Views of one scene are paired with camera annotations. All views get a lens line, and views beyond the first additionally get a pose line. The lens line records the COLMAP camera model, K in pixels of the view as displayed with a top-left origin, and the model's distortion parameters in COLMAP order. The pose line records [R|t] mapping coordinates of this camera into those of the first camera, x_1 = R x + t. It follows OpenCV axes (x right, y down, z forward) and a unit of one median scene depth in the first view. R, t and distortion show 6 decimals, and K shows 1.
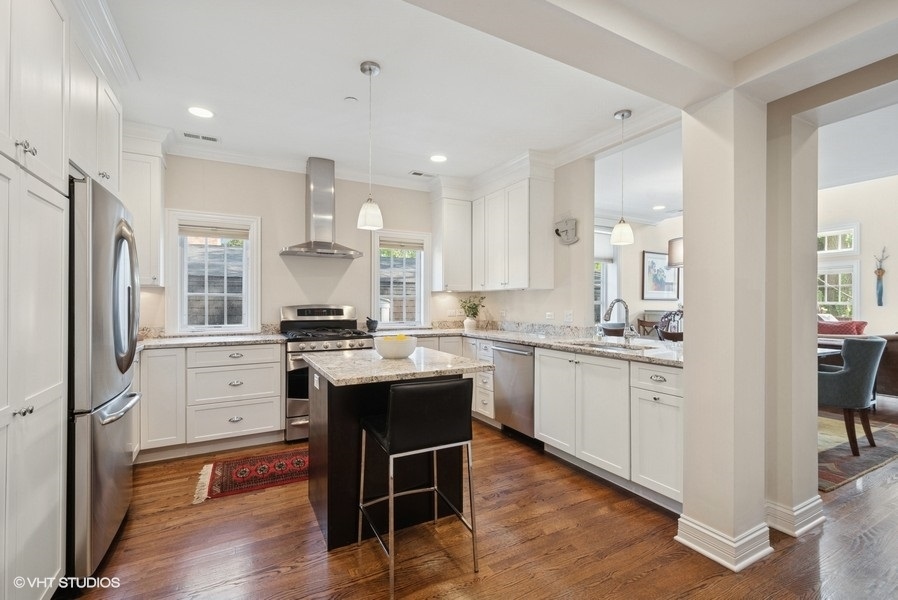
lens RADIAL K [[408.6, 0, 454.7], [0, 408.6, 305.9], [0, 0, 1]] dist [0.006163, 0.000262]
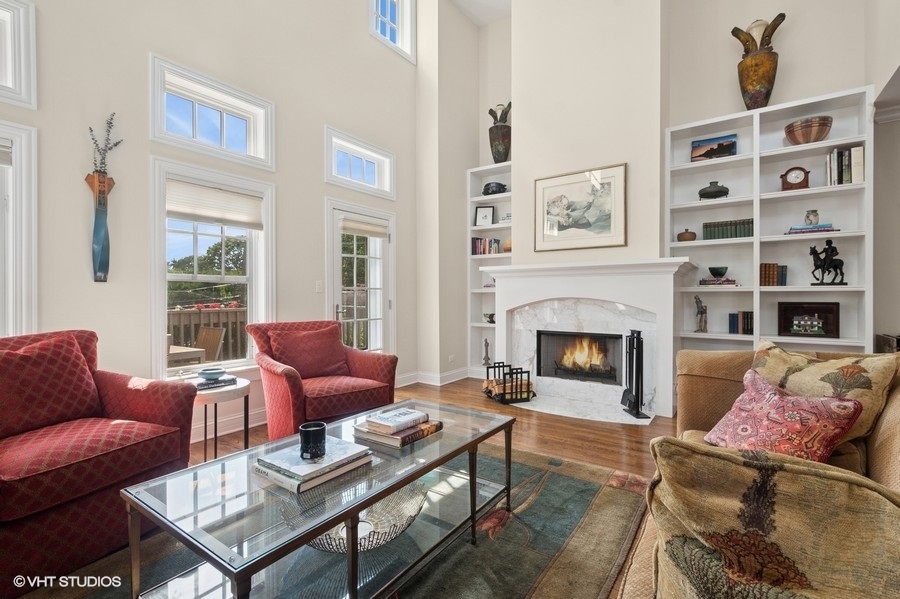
lens RADIAL K [[408.8, 0, 467.6], [0, 408.8, 293.6], [0, 0, 1]] dist [0.003006, -0.000231]
pose [[-0.436178, 0.002536, 0.899857, 0.600463], [0.004783, 0.999988, -0.000500, 0.011134], [-0.899848, 0.004086, -0.436185, 0.877428]]
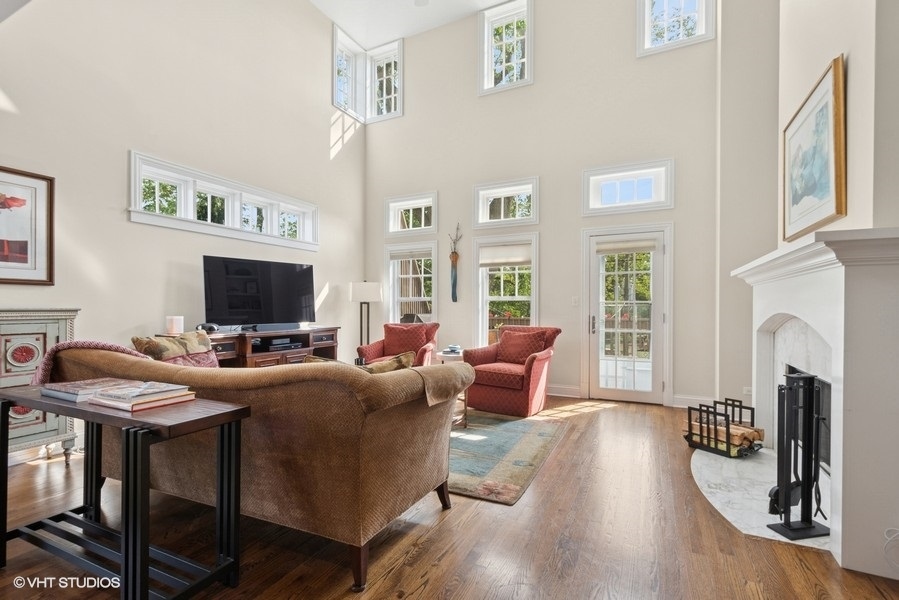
lens RADIAL K [[408.4, 0, 453.6], [0, 408.4, 306.8], [0, 0, 1]] dist [0.003006, -0.000231]
pose [[0.830613, -0.001392, 0.556849, 0.619574], [0.003448, 0.999991, -0.002643, 0.010932], [-0.556840, 0.004115, 0.830610, 0.385953]]
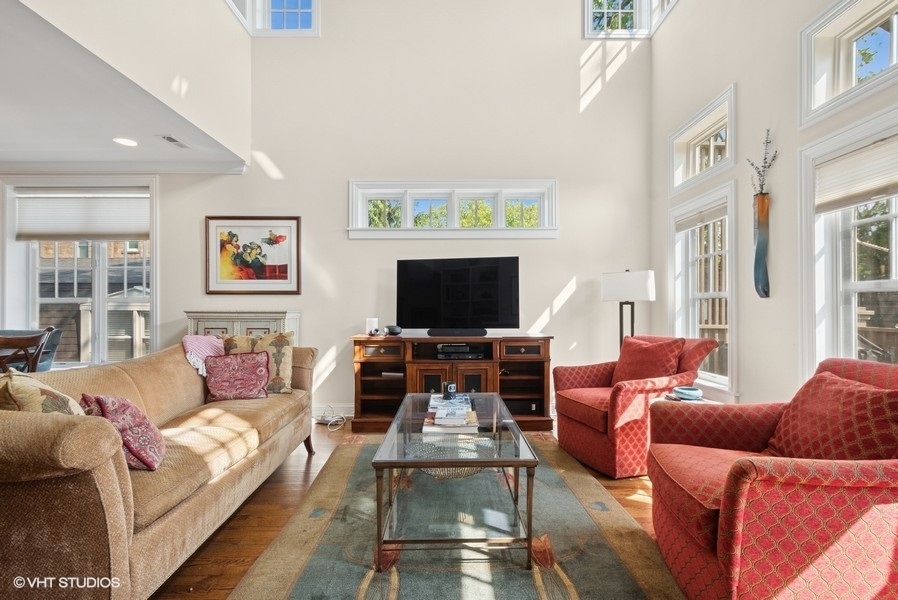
lens RADIAL K [[408.6, 0, 458.8], [0, 408.6, 306.3], [0, 0, 1]] dist [0.006163, 0.000262]
pose [[0.870594, -0.009623, -0.491909, 0.979827], [0.002015, 0.999870, -0.015994, 0.012928], [0.491999, 0.012934, 0.870500, 0.564500]]
